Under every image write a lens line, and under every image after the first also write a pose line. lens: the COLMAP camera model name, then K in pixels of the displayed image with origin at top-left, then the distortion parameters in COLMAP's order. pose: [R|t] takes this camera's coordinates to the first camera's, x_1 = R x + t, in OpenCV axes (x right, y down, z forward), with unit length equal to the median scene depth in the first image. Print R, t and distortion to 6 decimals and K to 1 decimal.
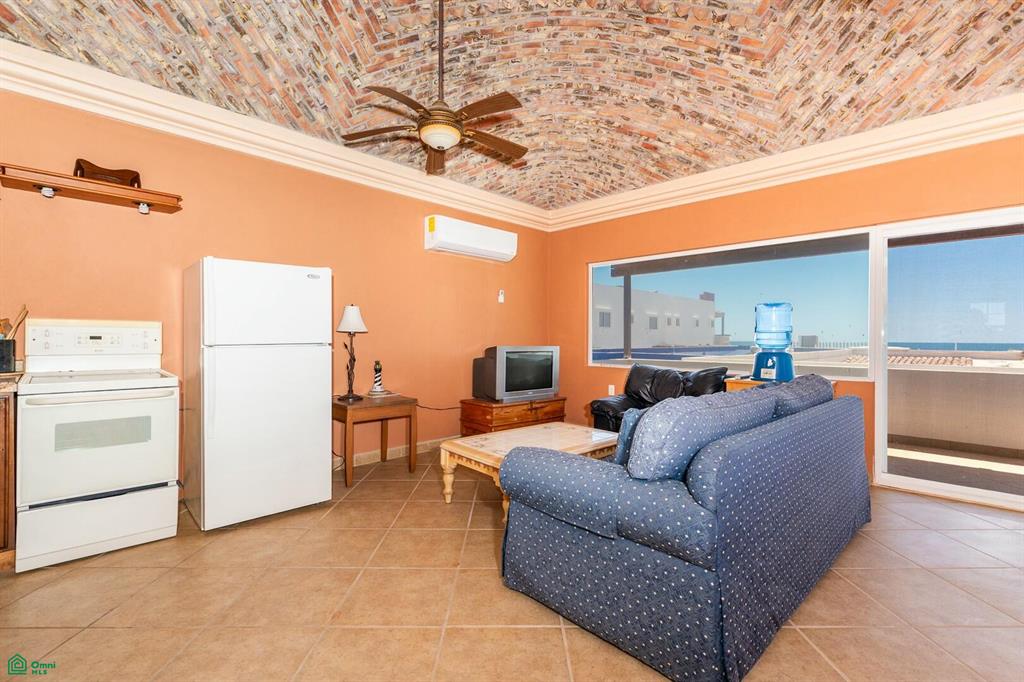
lens RADIAL K [[469.5, 0, 512.6], [0, 469.5, 343.7], [0, 0, 1]] dist [-0.002135, -0.000705]
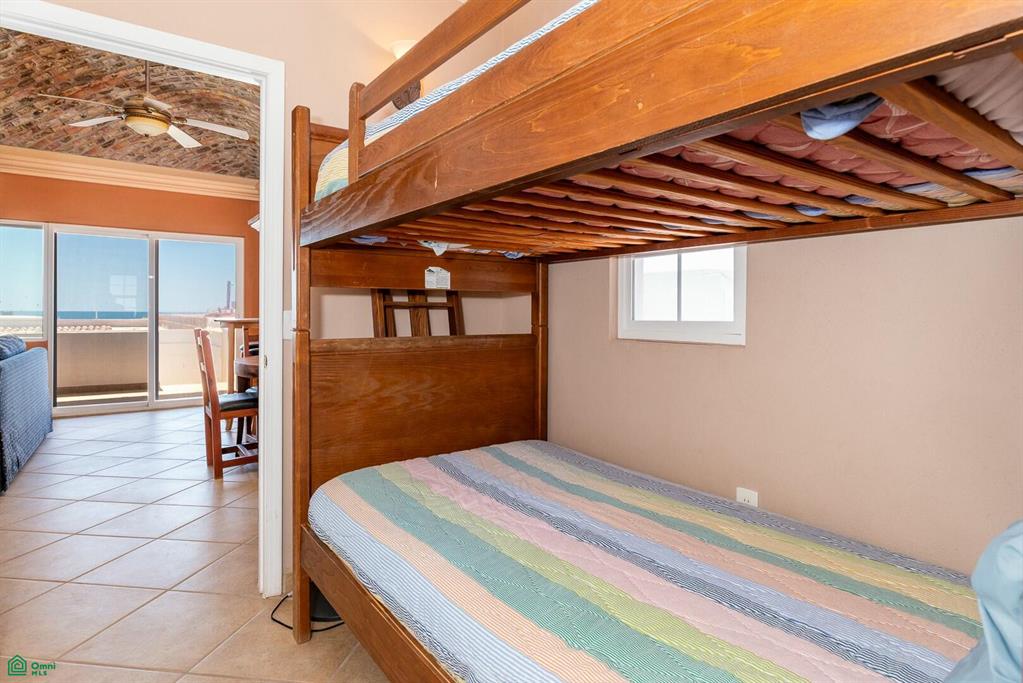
lens RADIAL K [[570.1, 0, 542.5], [0, 570.1, 314.4], [0, 0, 1]] dist [0.000454, -0.000630]
pose [[0.145671, -0.005902, 0.989315, -0.667980], [0.002086, 0.999982, 0.005658, 0.004394], [-0.989331, 0.001240, 0.145681, -0.670413]]
